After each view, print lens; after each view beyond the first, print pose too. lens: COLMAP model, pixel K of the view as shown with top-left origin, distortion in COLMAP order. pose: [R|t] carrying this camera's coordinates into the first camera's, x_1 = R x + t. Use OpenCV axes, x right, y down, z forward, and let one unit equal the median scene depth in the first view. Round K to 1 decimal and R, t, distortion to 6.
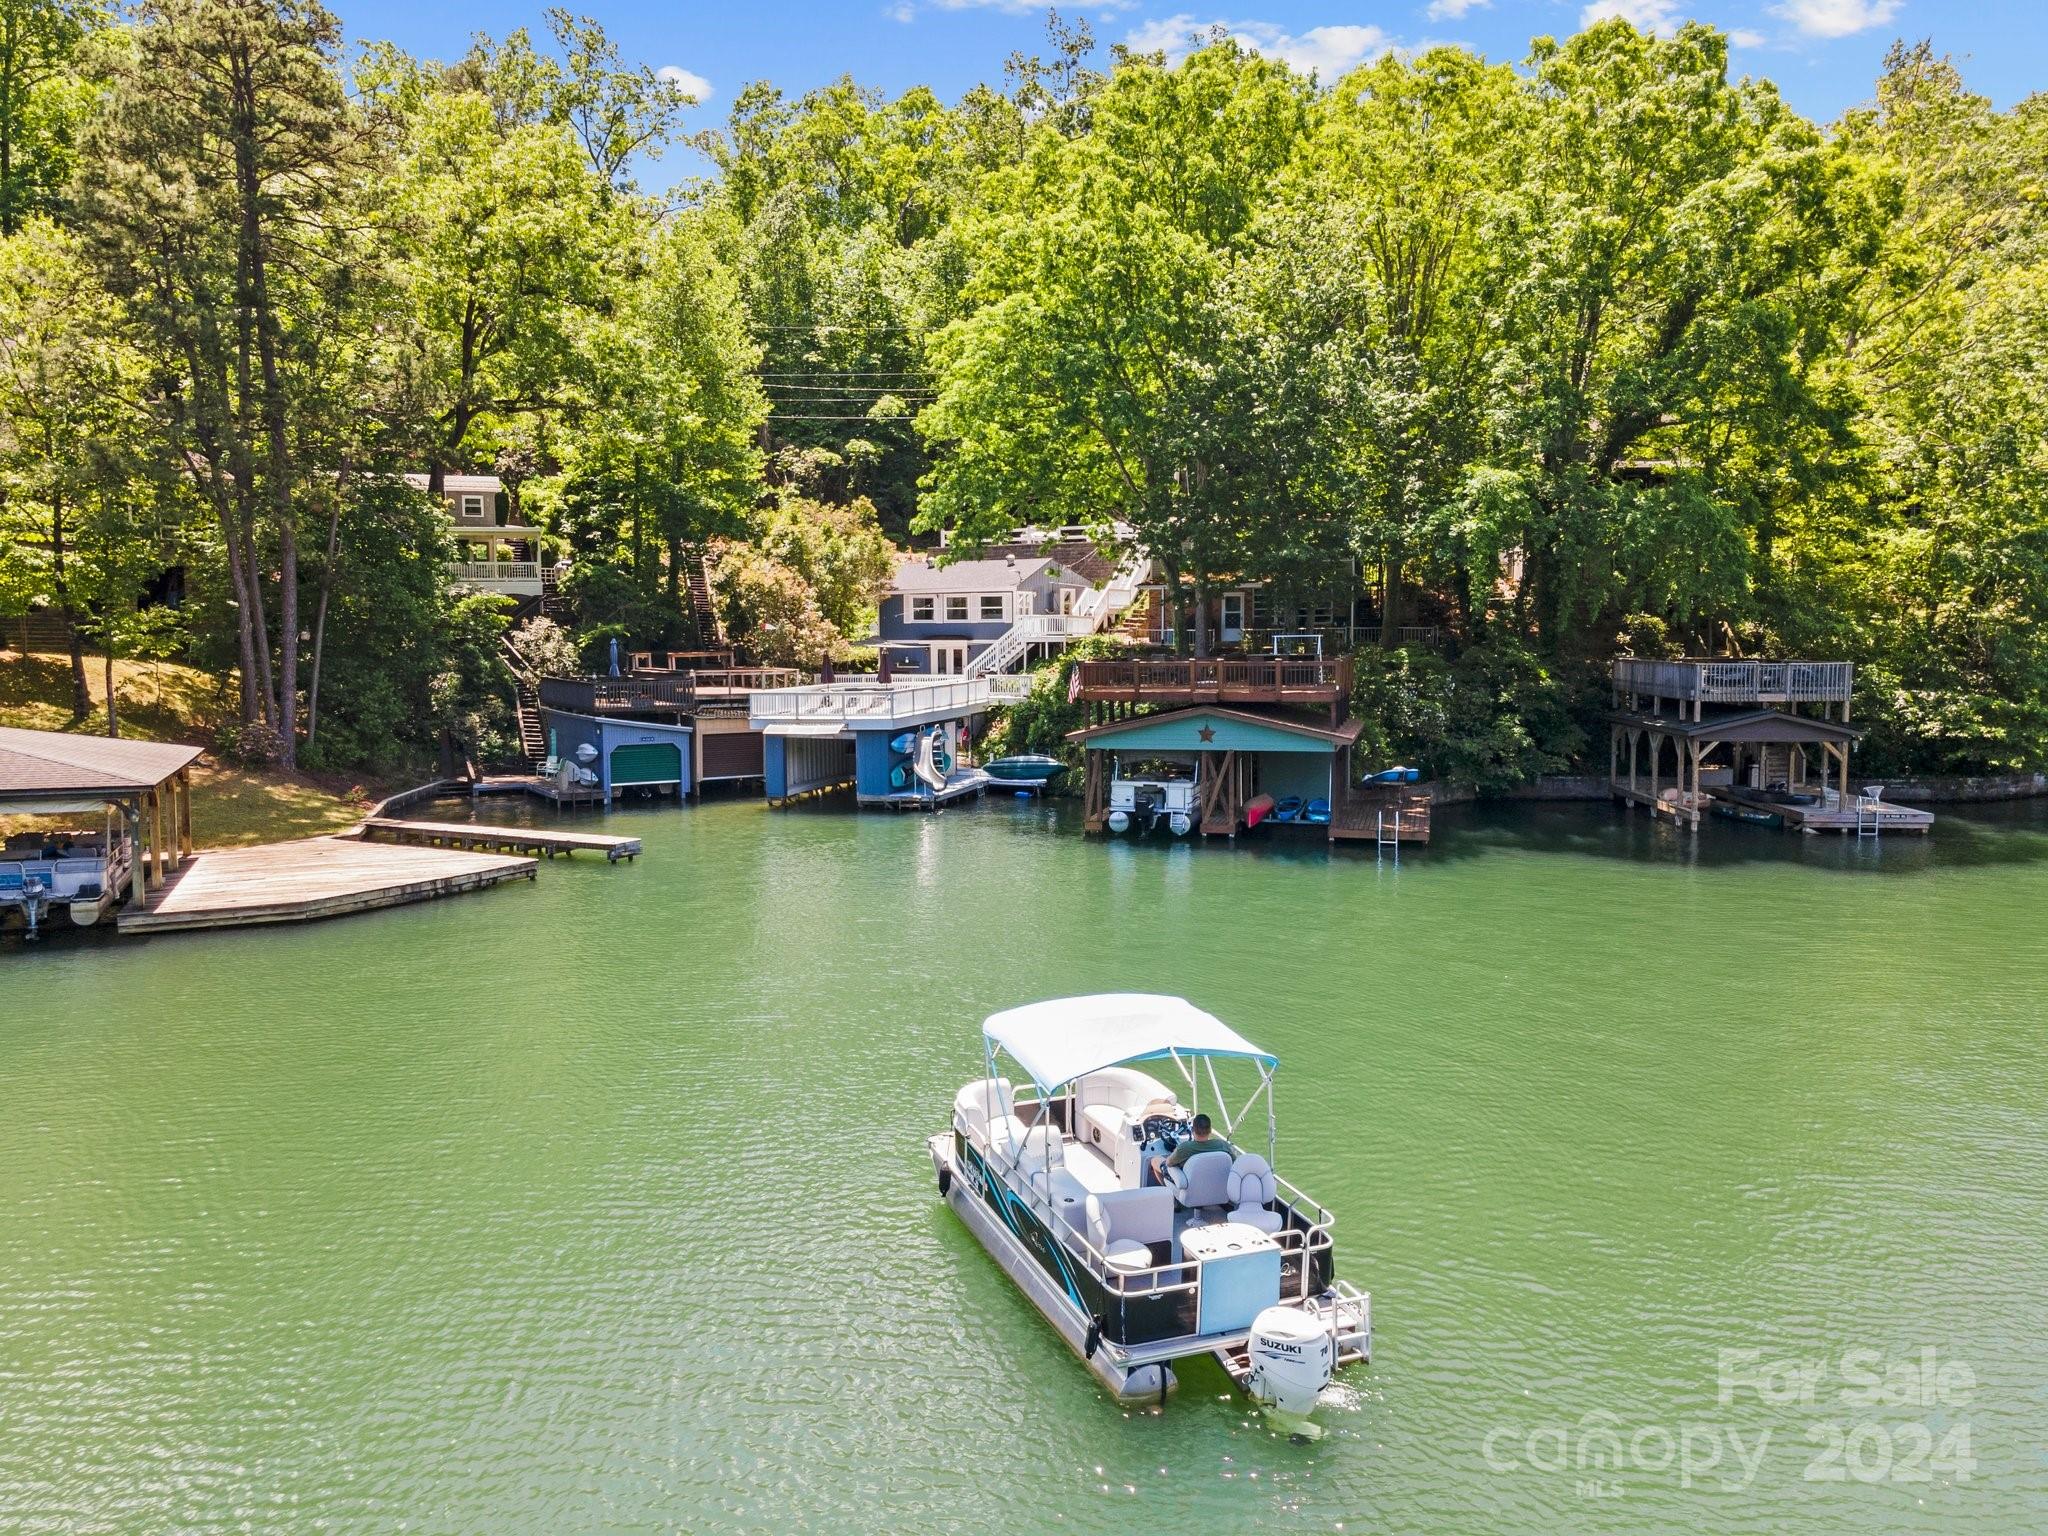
lens RADIAL K [[1499.6, 0, 1015.4], [0, 1499.6, 760.6], [0, 0, 1]] dist [0.028979, 0.026141]
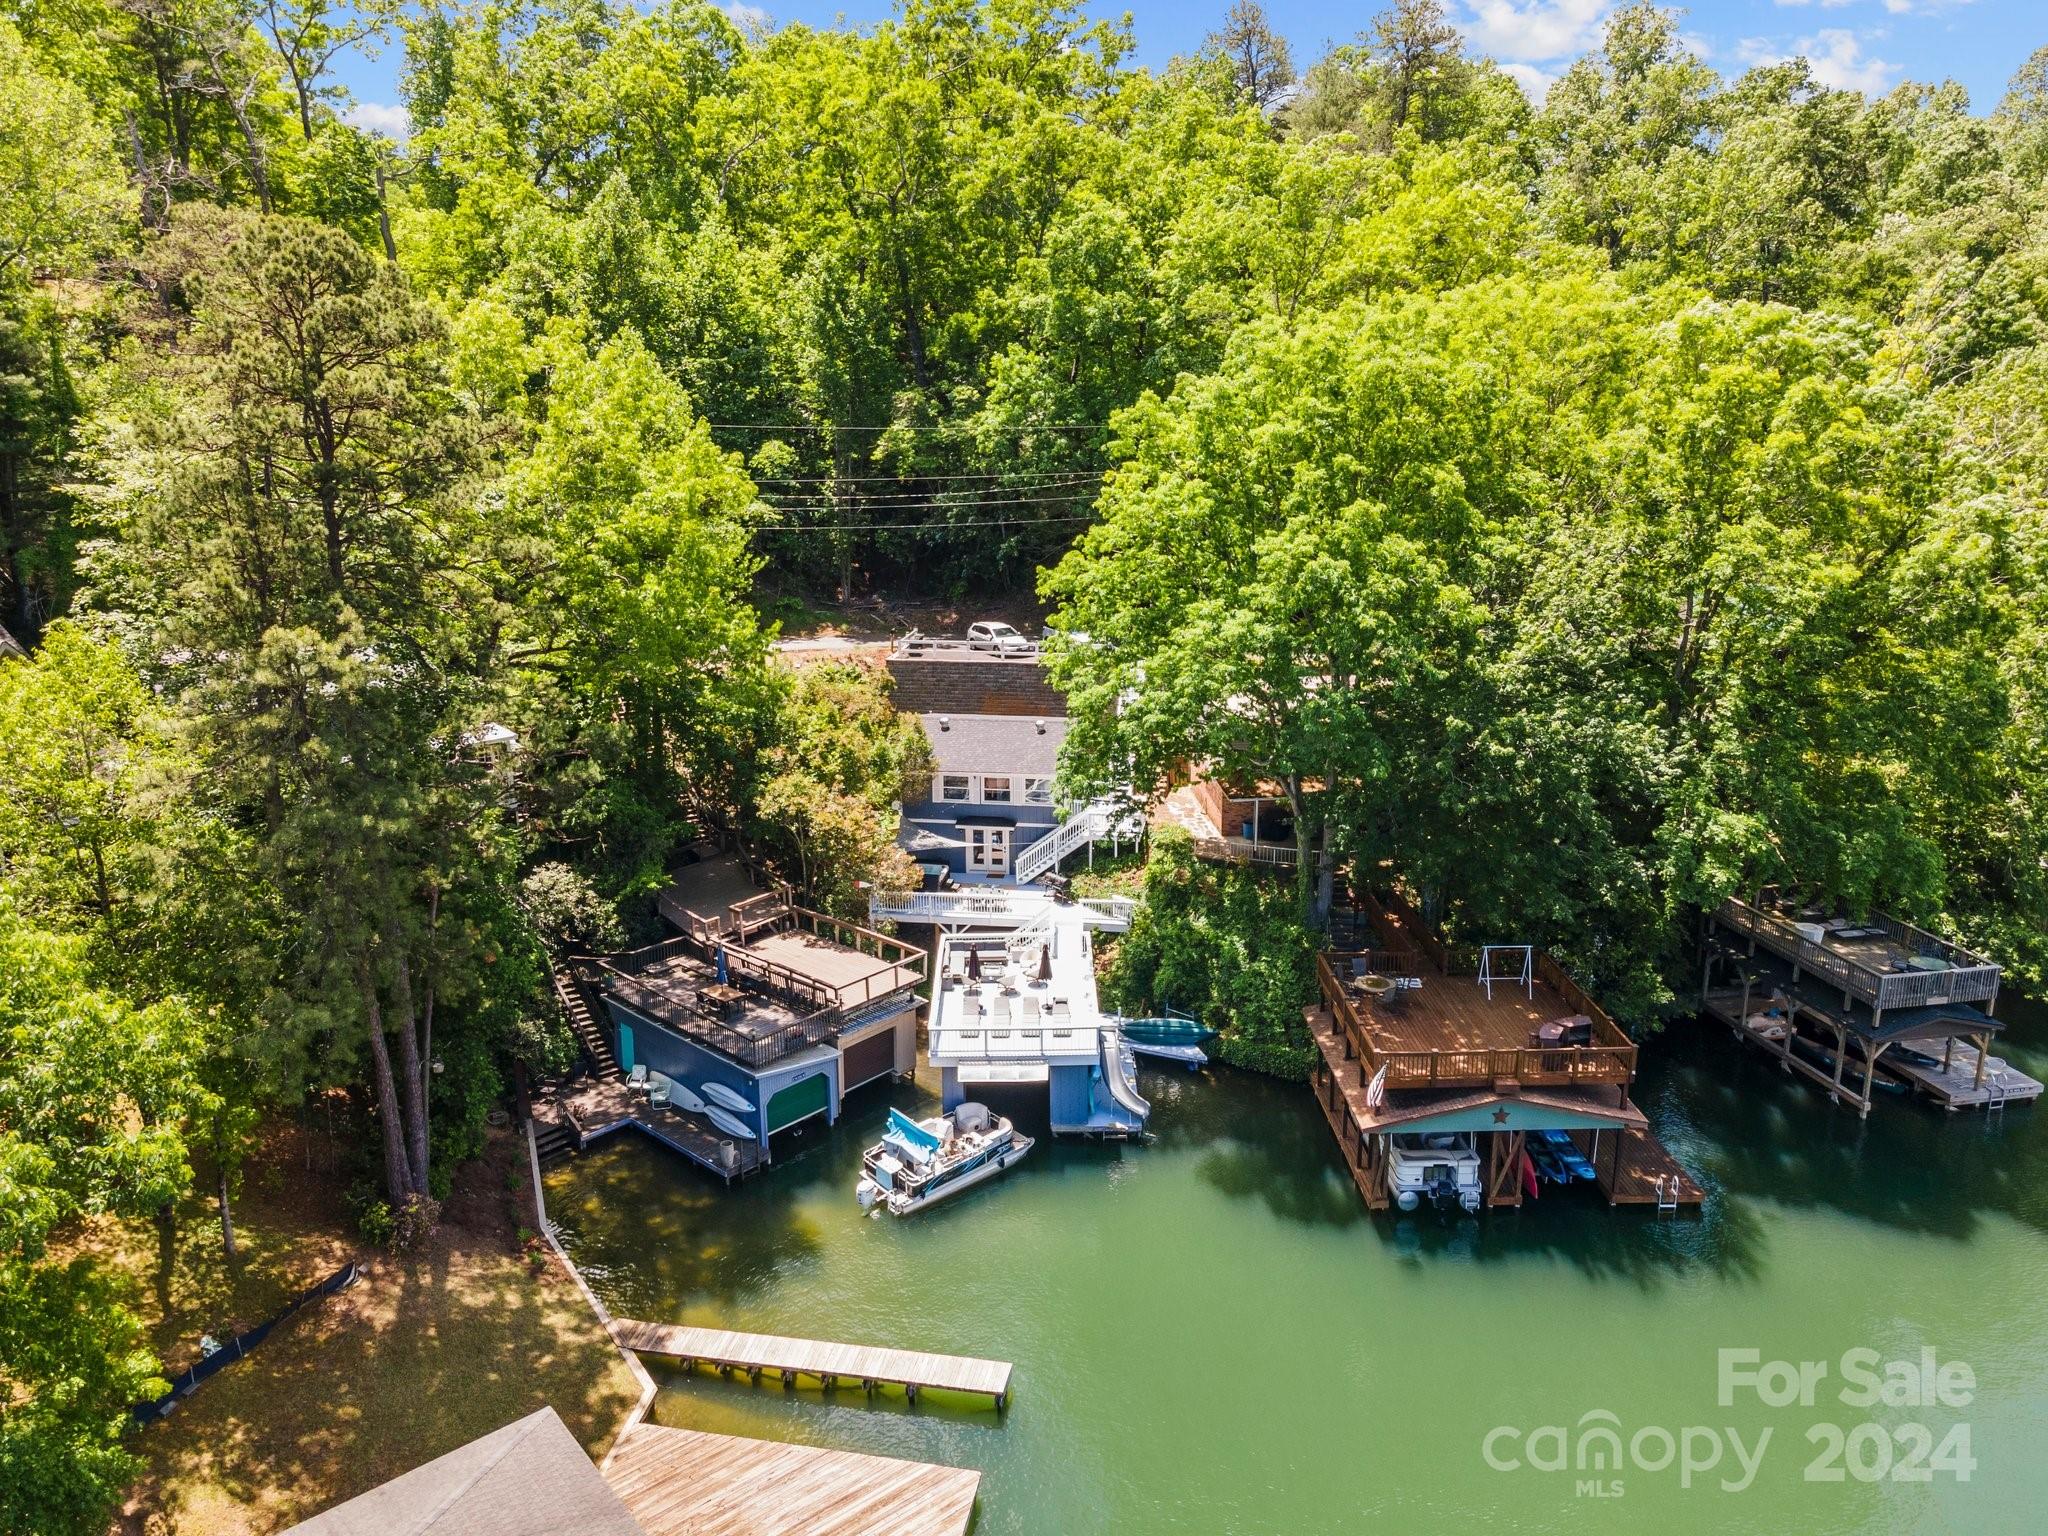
lens RADIAL K [[1499.6, 0, 1009.3], [0, 1499.6, 747.5], [0, 0, 1]] dist [0.028979, 0.026141]
pose [[0.956847, -0.076289, 0.280400, -0.354828], [0.028889, 0.985117, 0.169439, -0.348552], [-0.289153, -0.154027, 0.944810, 0.148788]]
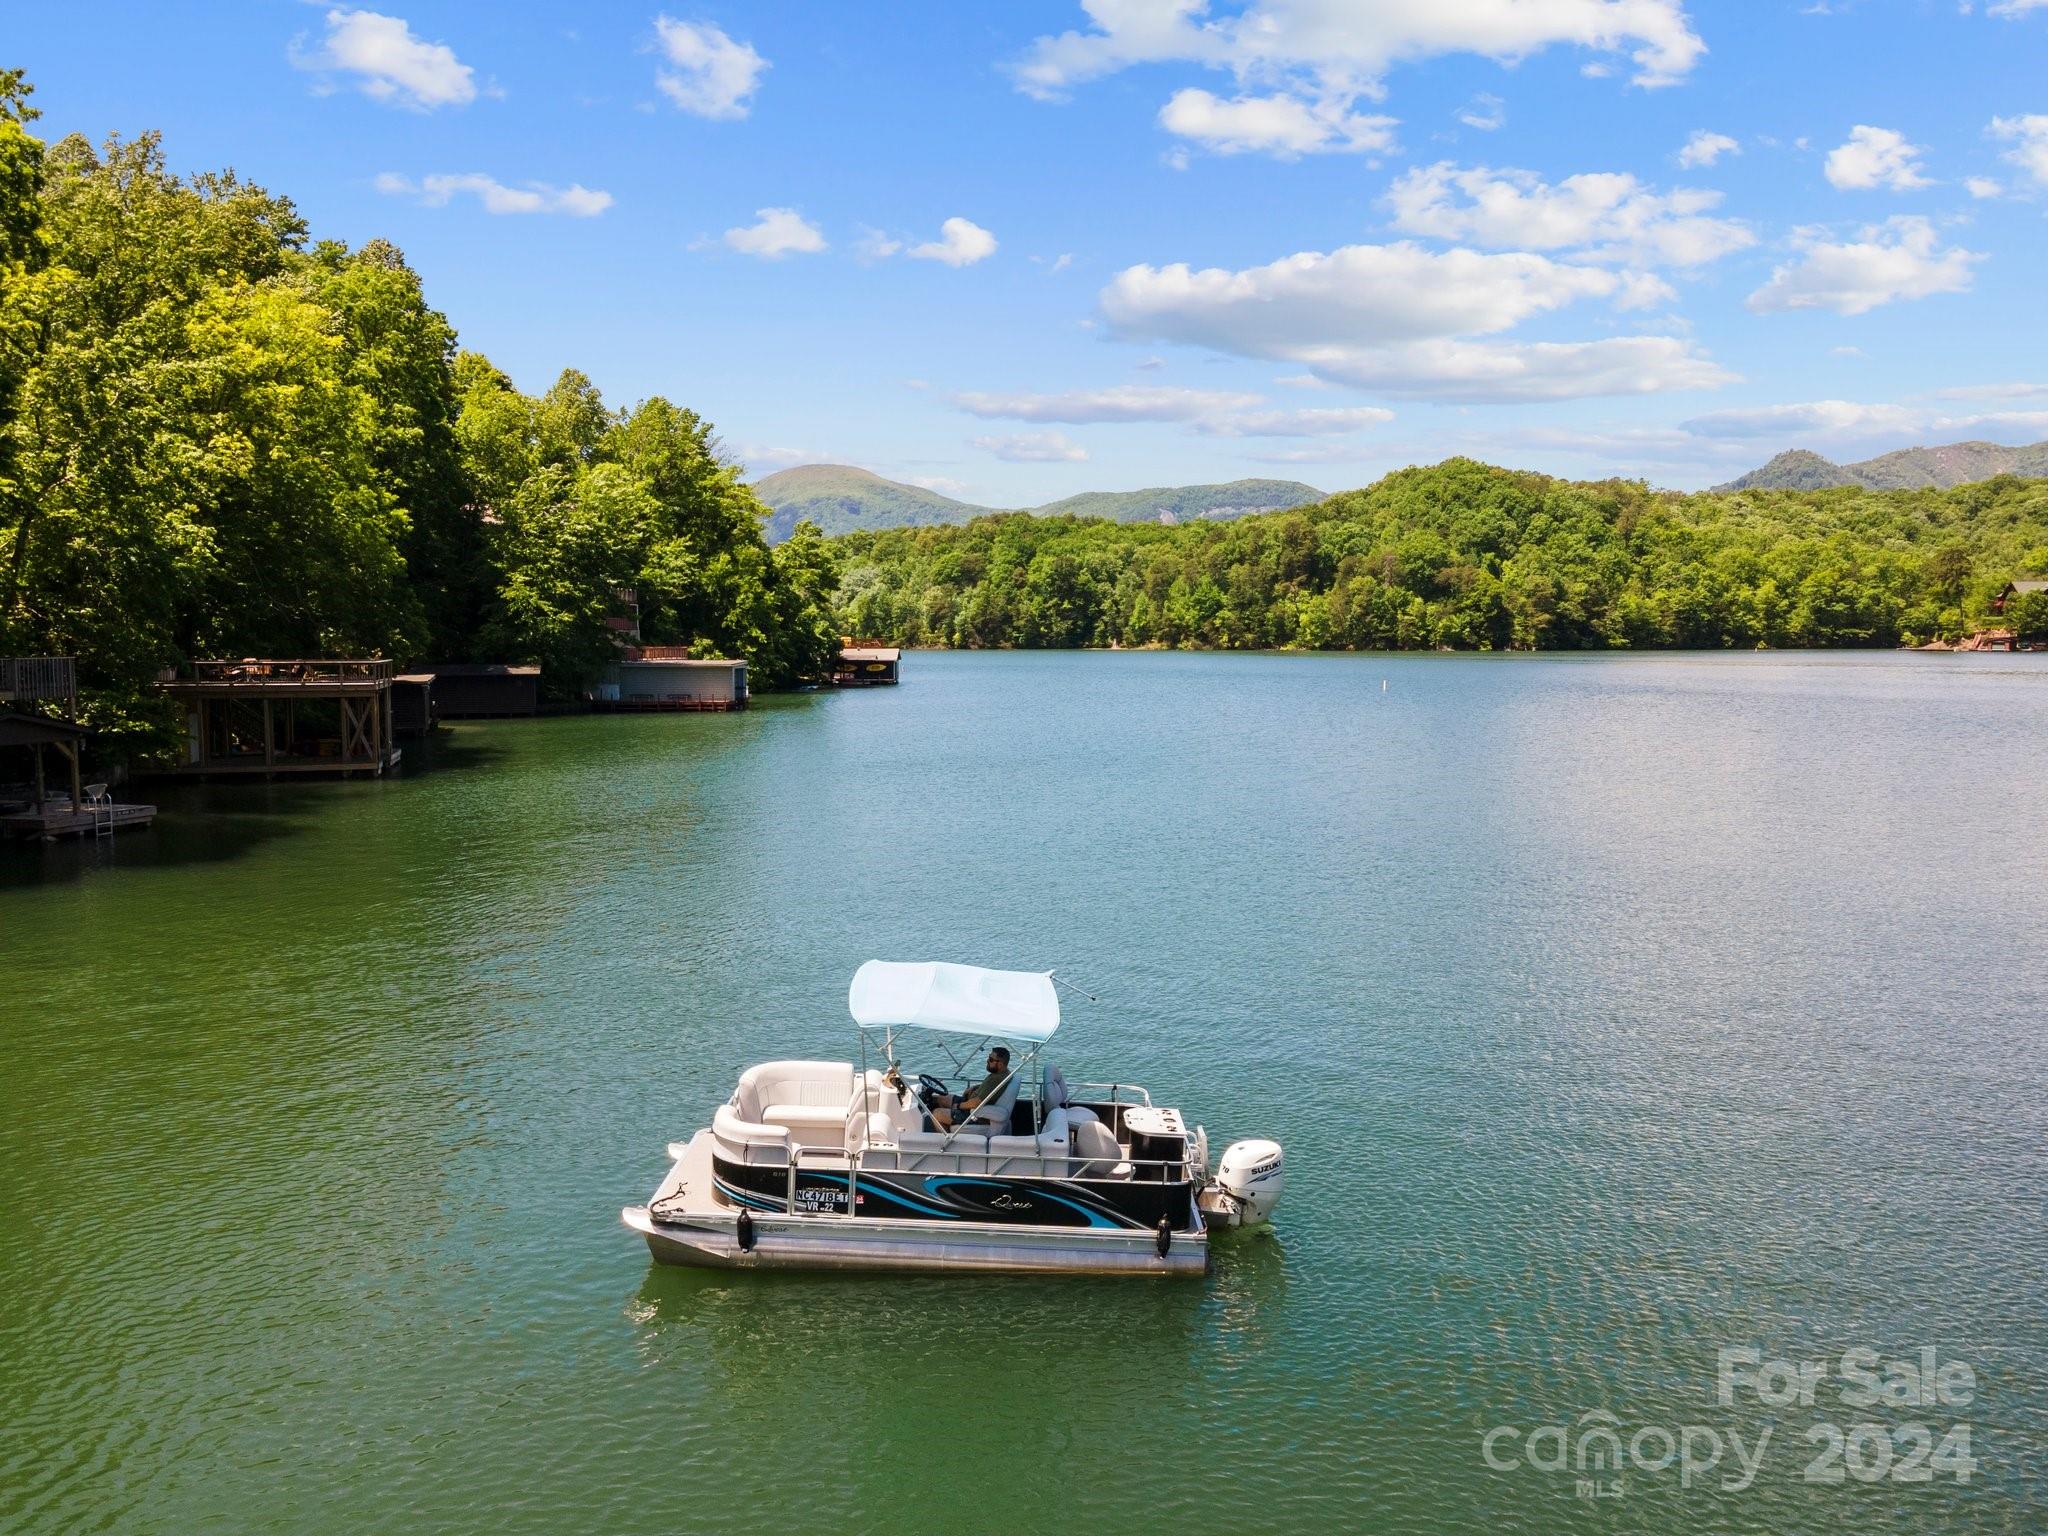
lens RADIAL K [[1499.6, 0, 1007.5], [0, 1499.6, 757.9], [0, 0, 1]] dist [0.028979, 0.026141]
pose [[0.205400, -0.075219, 0.975783, -0.213375], [0.084427, 0.994687, 0.058904, -0.006993], [-0.975030, 0.070284, 0.210659, 0.190252]]
